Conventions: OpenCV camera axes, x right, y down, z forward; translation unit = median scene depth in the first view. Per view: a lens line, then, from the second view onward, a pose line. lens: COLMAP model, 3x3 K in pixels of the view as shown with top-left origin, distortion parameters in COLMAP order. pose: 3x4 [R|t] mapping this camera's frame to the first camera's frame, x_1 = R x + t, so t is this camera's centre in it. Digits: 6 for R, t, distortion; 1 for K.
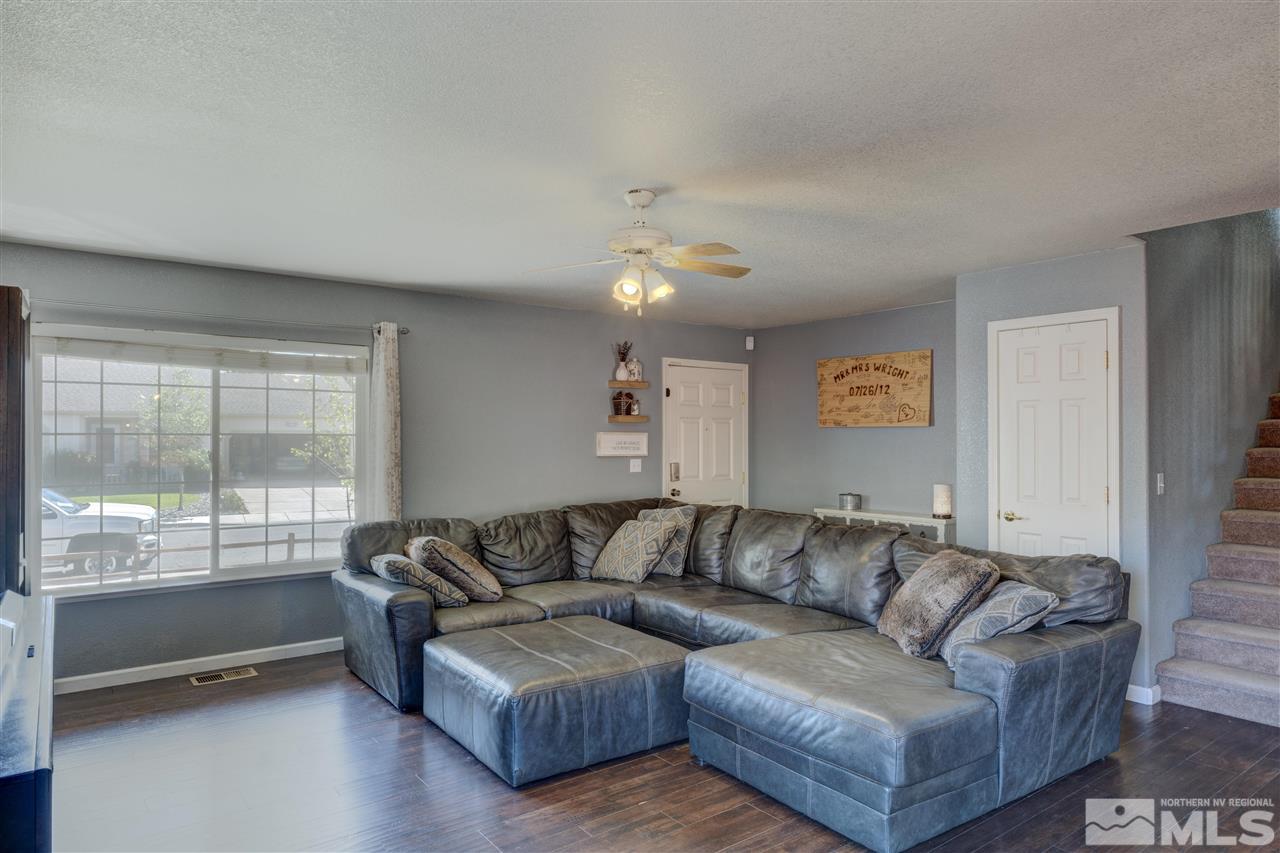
lens RADIAL K [[786.5, 0, 634.5], [0, 786.5, 436.7], [0, 0, 1]] dist [-0.001415, -0.000793]
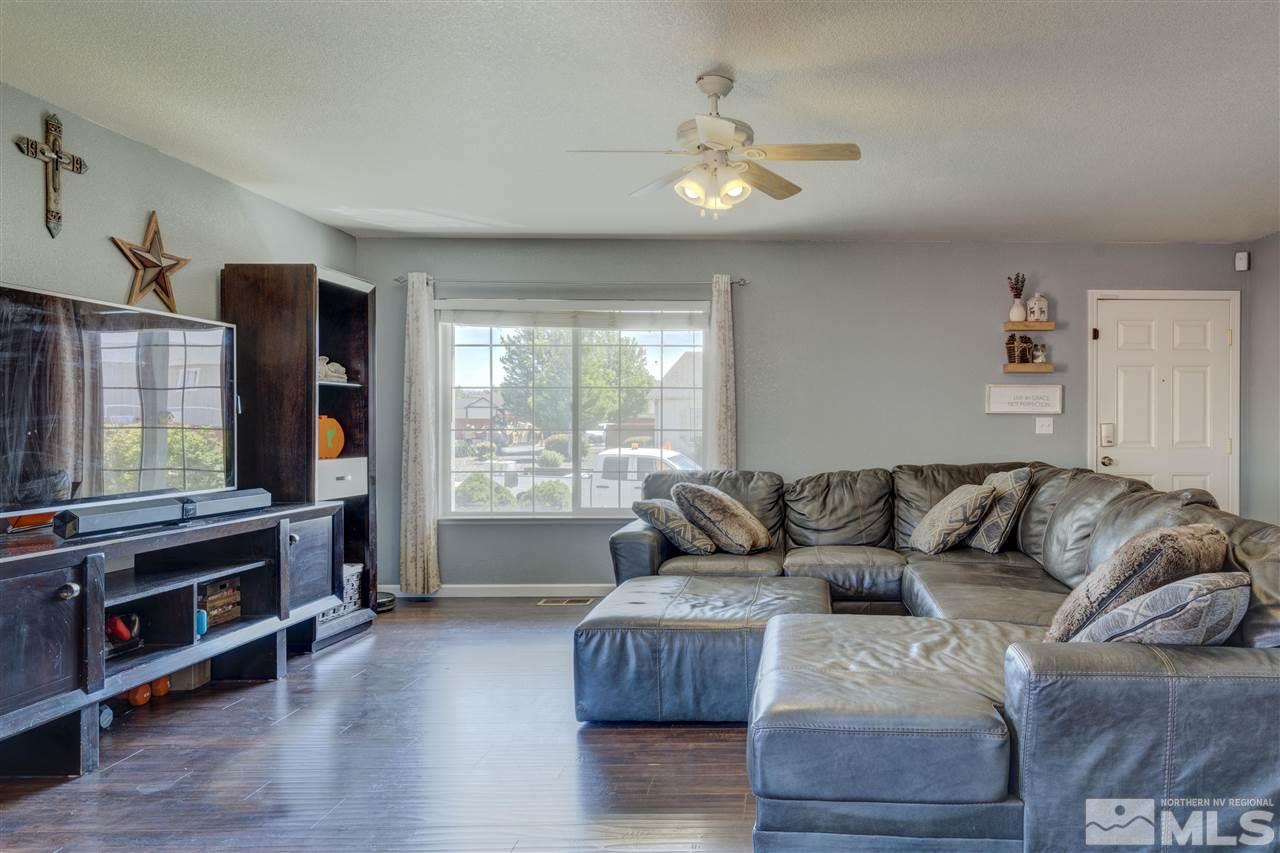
lens RADIAL K [[817.7, 0, 640.0], [0, 817.7, 426.5], [0, 0, 1]] dist [0.000342, -0.000604]
pose [[0.818456, 0.010648, -0.574470, 0.217838], [0.003242, 0.999727, 0.023149, 0.024896], [0.574560, -0.020809, 0.818198, 0.098394]]
